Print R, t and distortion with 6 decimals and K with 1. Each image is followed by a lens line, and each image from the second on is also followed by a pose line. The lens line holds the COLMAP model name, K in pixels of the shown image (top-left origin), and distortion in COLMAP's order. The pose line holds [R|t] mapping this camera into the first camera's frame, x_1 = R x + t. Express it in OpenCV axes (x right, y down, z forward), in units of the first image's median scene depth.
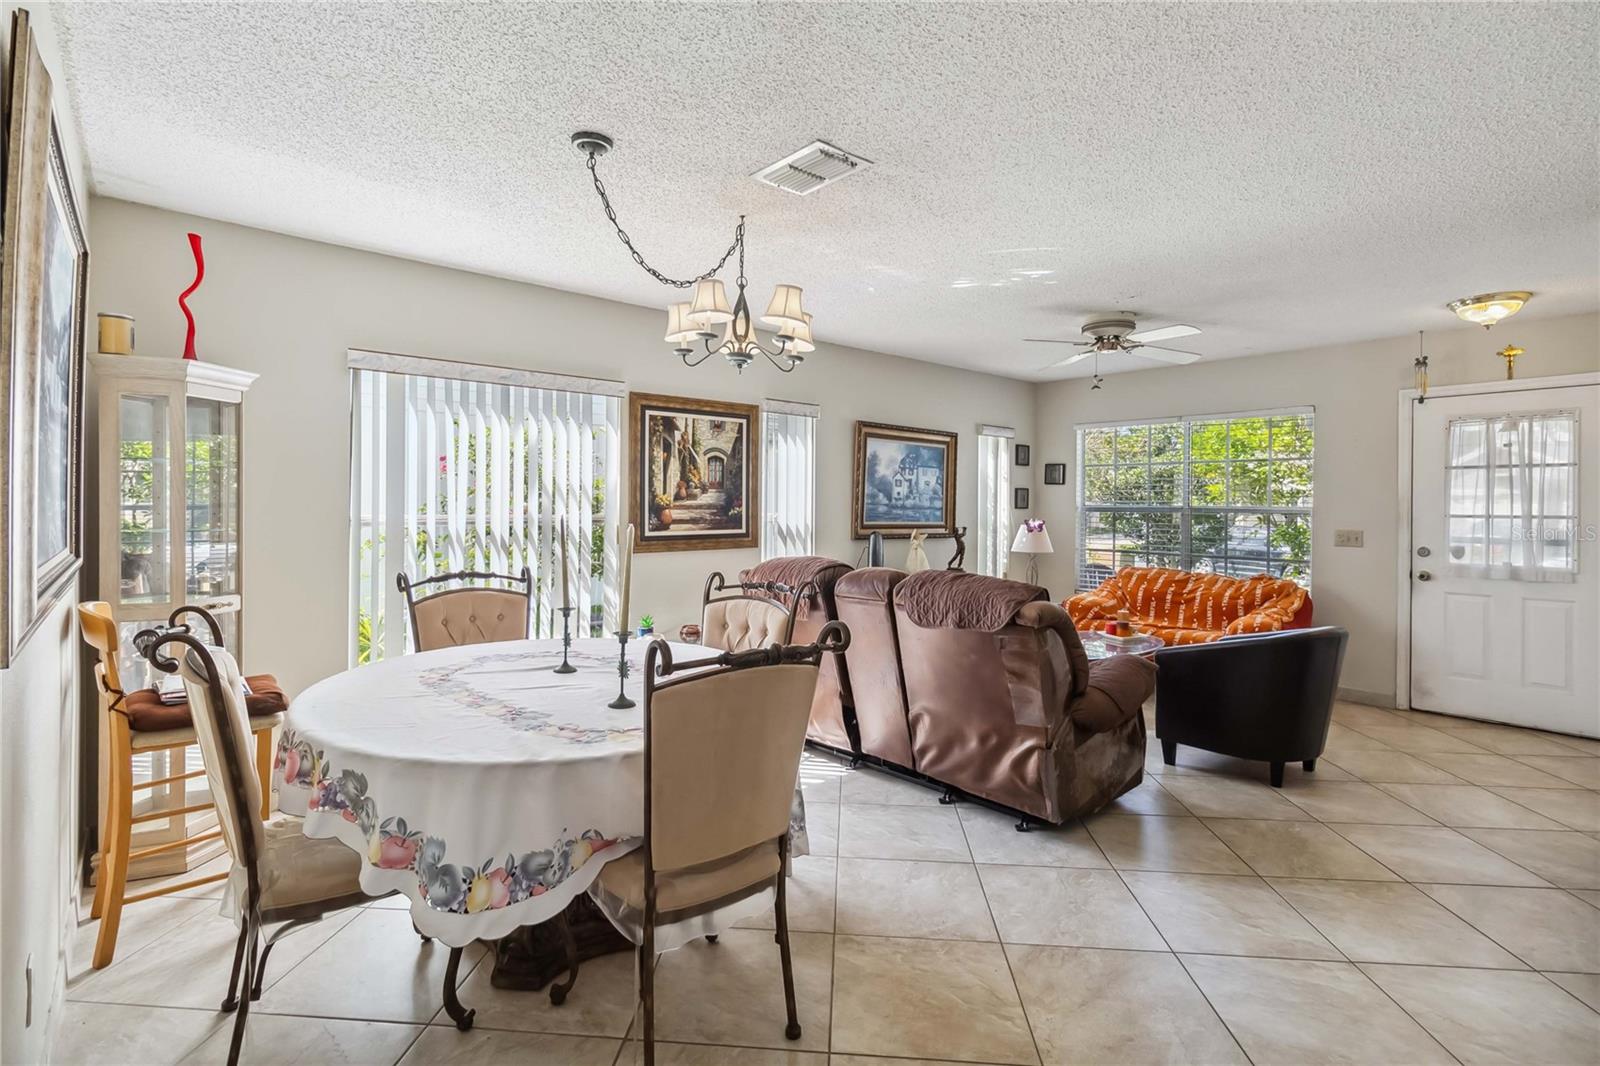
lens RADIAL K [[751.6, 0, 797.6], [0, 751.6, 503.4], [0, 0, 1]] dist [0.001160, -0.000579]
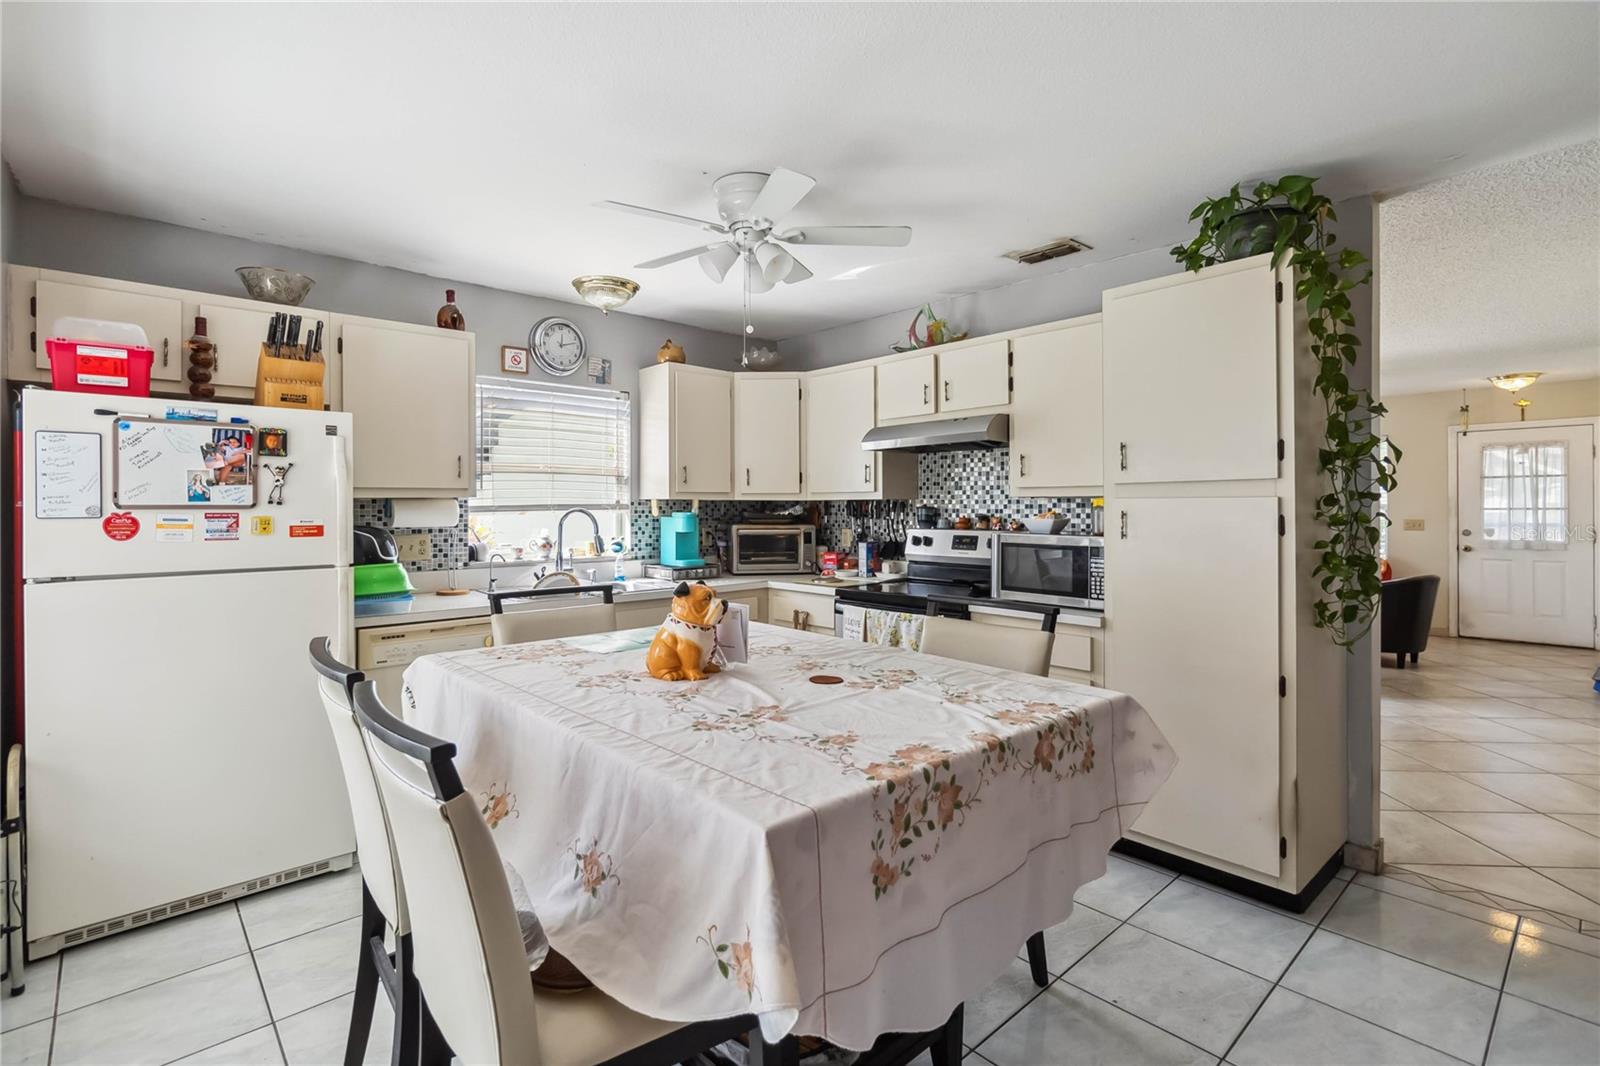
lens RADIAL K [[751.6, 0, 781.4], [0, 751.6, 504.4], [0, 0, 1]] dist [0.001160, -0.000579]
pose [[0.999830, -0.011041, 0.014800, -0.589259], [0.011106, 0.999929, -0.004292, -0.001790], [-0.014752, 0.004456, 0.999881, -0.513707]]
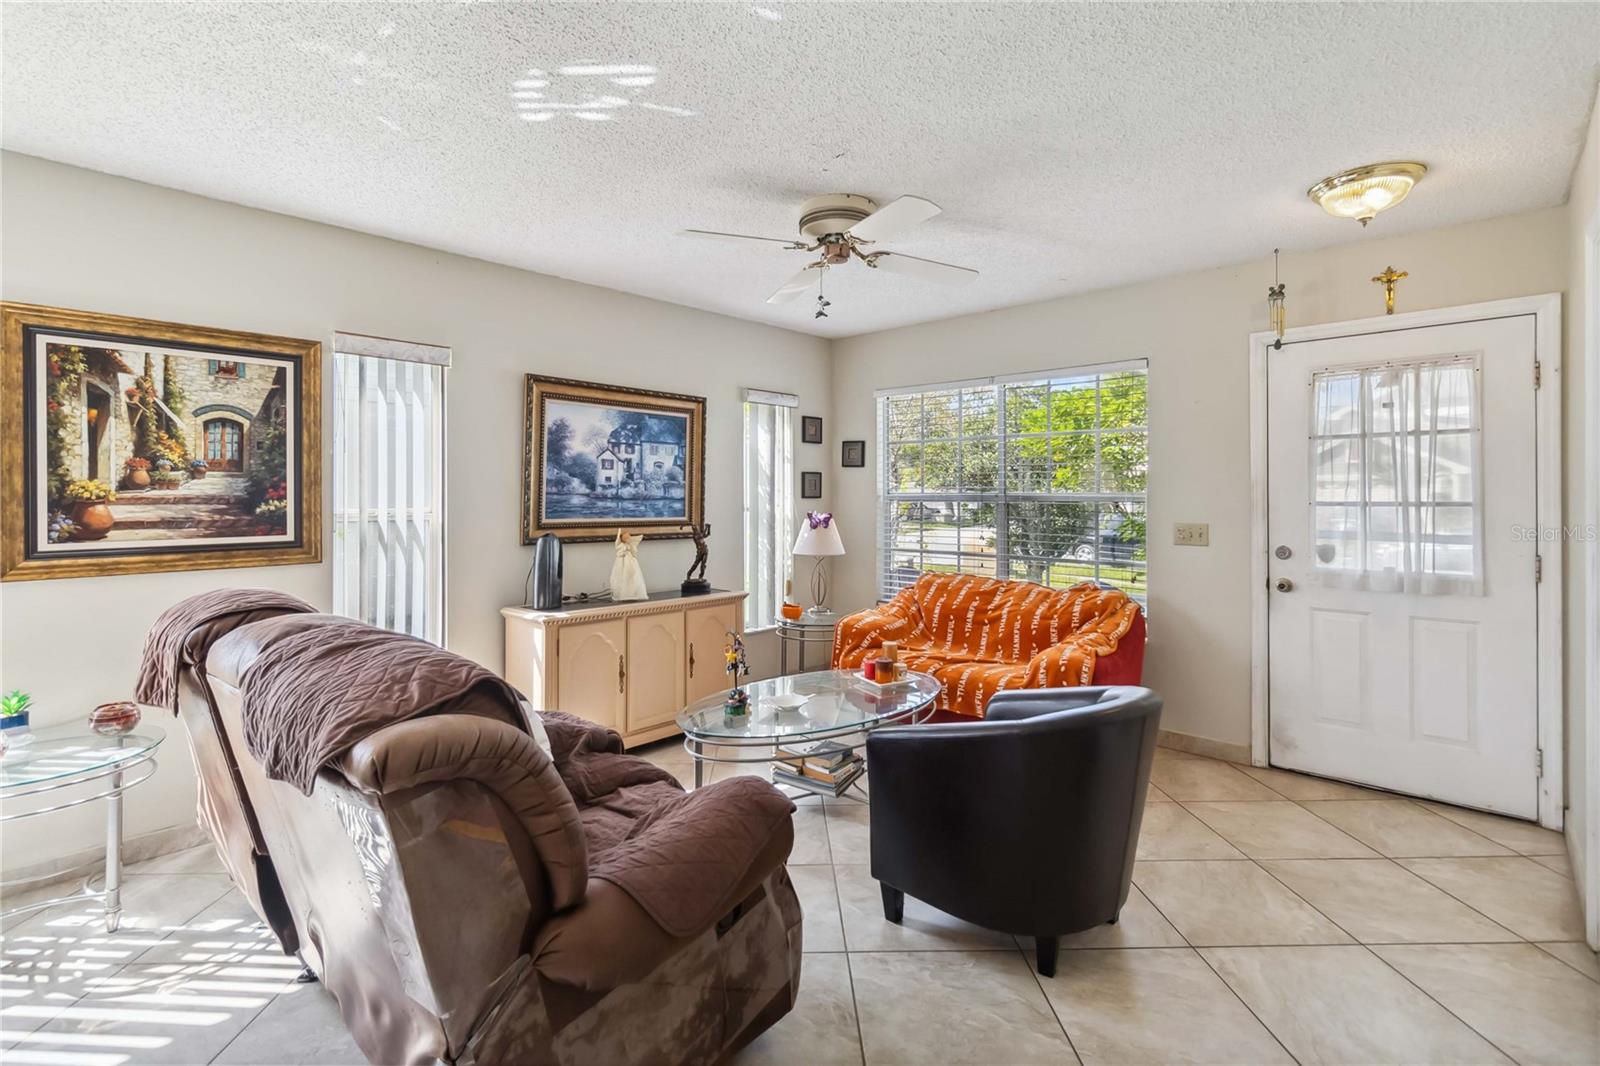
lens RADIAL K [[751.6, 0, 788.4], [0, 751.6, 488.8], [0, 0, 1]] dist [0.001160, -0.000579]
pose [[0.994660, -0.007106, 0.102957, 0.282138], [0.007820, 0.999948, -0.006532, 0.002945], [-0.102905, 0.007303, 0.994664, 0.325316]]
